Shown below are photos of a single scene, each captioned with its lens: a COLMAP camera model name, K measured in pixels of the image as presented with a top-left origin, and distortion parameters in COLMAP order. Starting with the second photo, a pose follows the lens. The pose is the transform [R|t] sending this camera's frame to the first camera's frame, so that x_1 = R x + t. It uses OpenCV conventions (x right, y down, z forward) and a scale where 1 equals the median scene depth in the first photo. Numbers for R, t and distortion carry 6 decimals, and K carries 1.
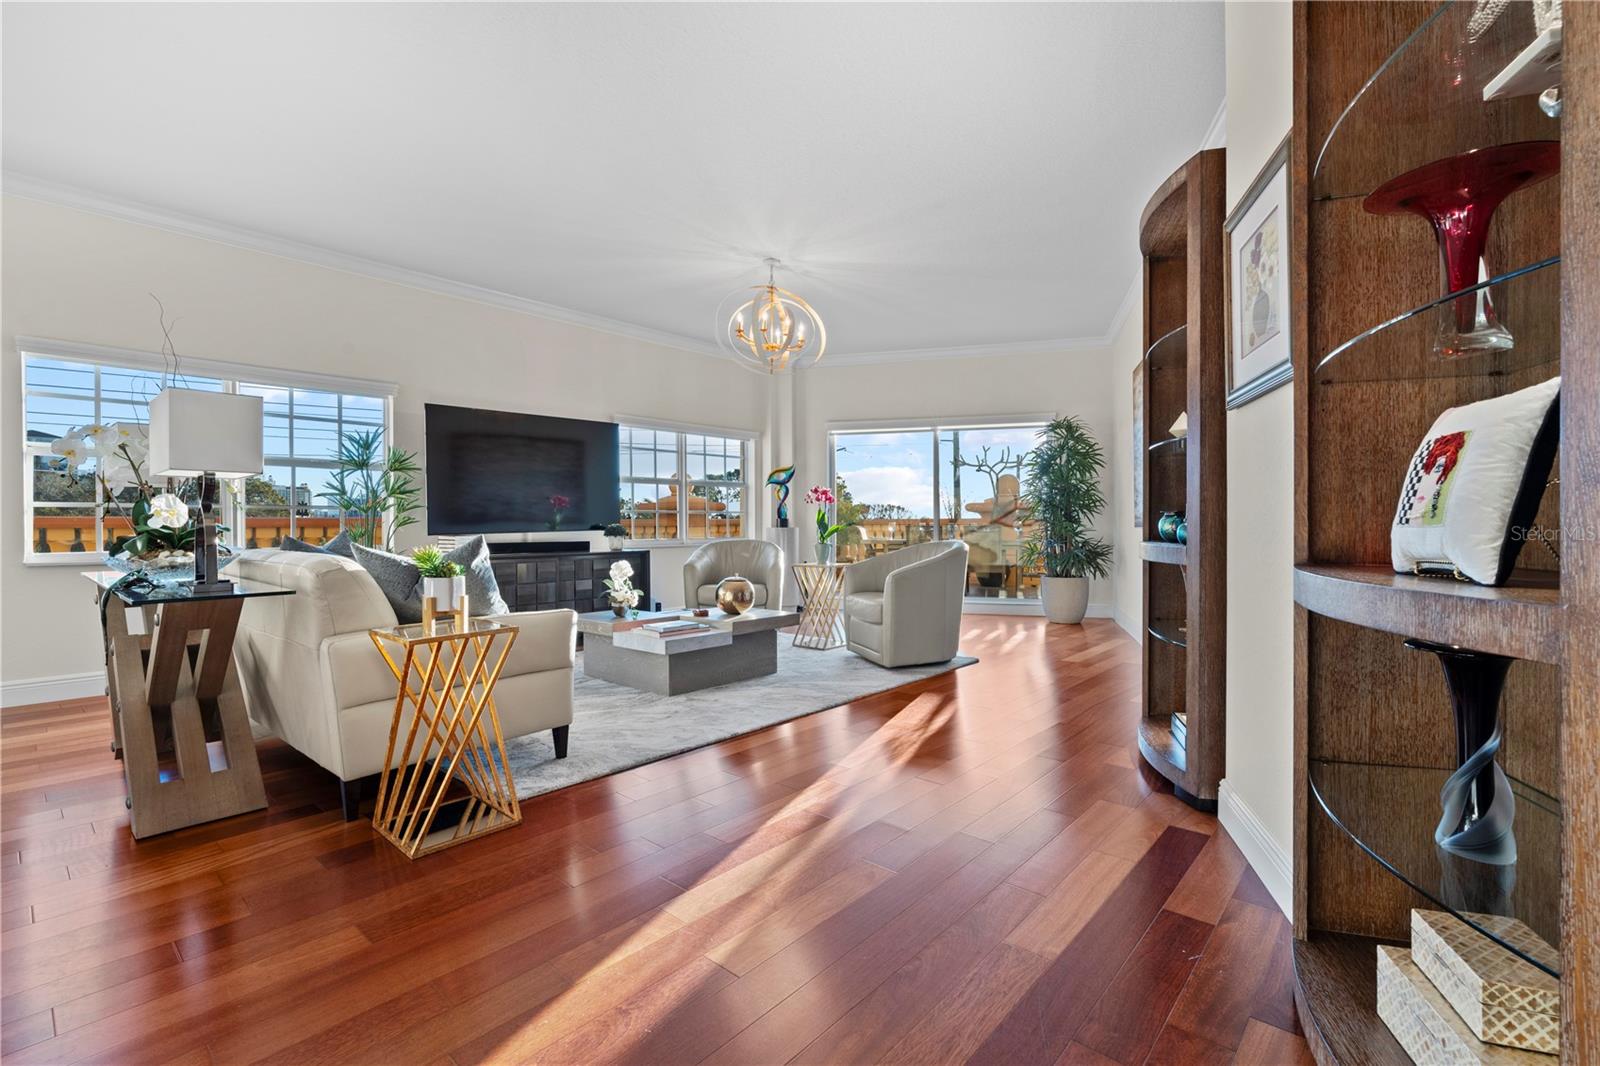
lens RADIAL K [[726.0, 0, 801.7], [0, 726.0, 520.4], [0, 0, 1]] dist [-0.013218, 0.005885]
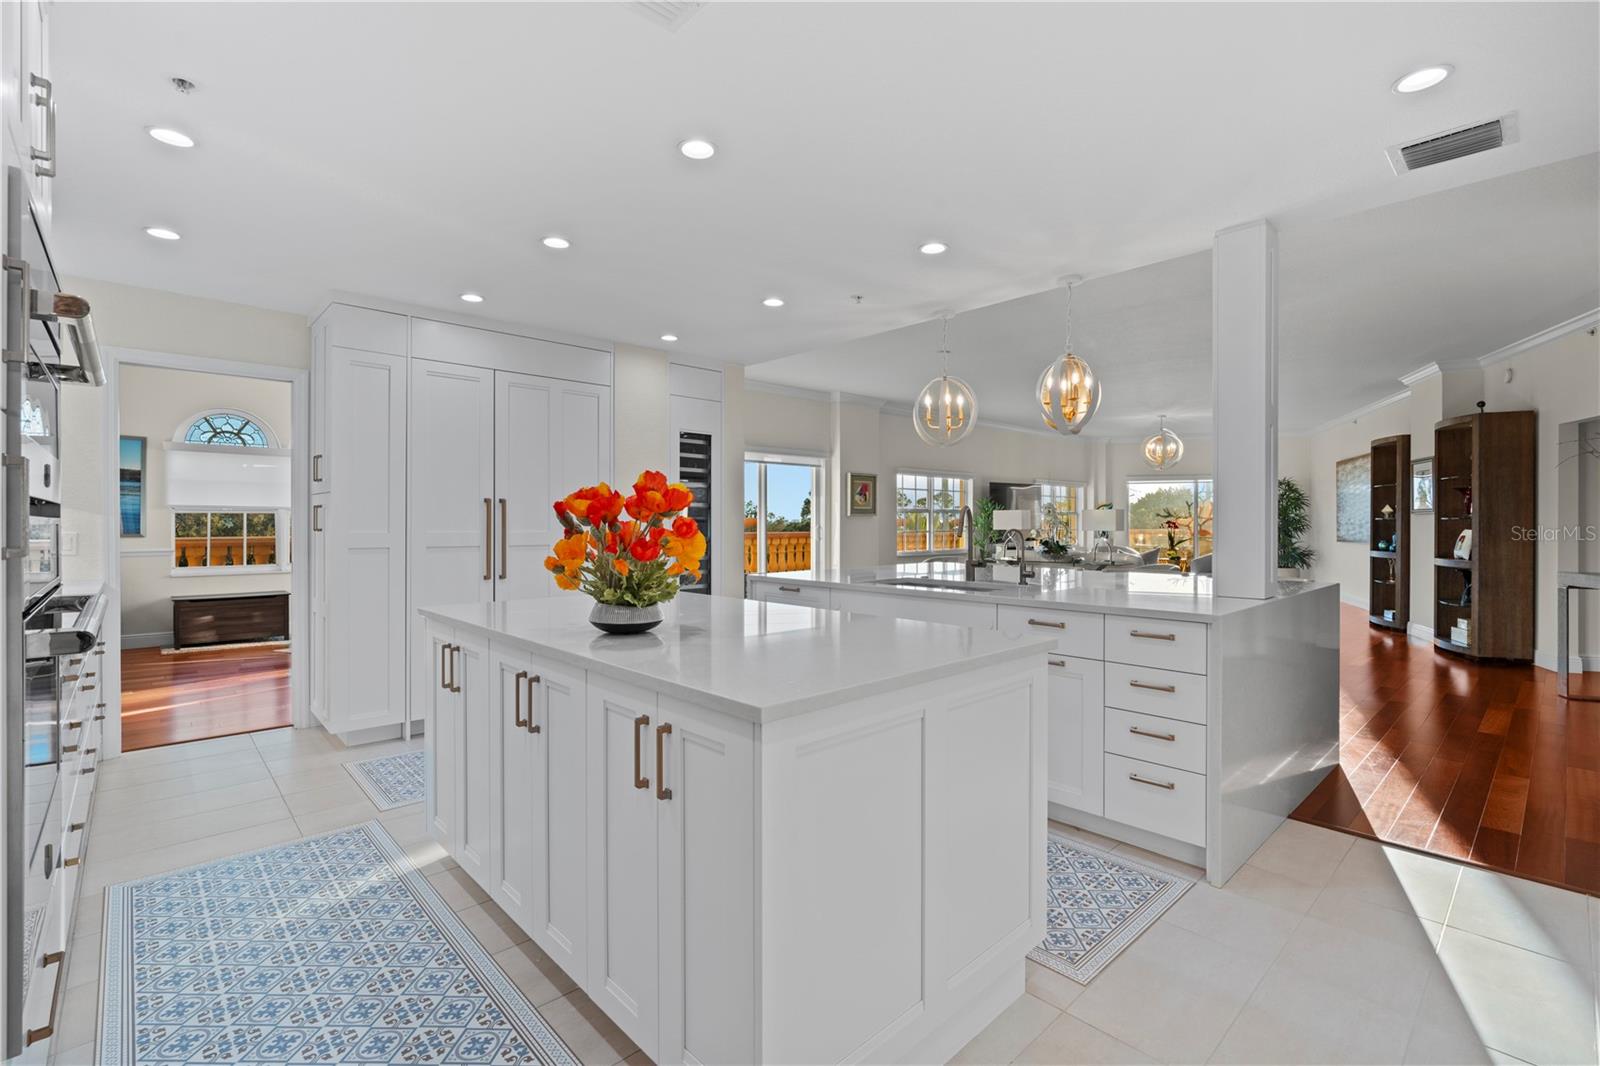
lens RADIAL K [[712.1, 0, 800.6], [0, 712.1, 528.2], [0, 0, 1]] dist [-0.001301, -0.000121]
pose [[0.993795, -0.003810, -0.111163, -2.728951], [0.004861, 0.999946, 0.009184, -0.179449], [0.111122, -0.009667, 0.993760, -3.818237]]
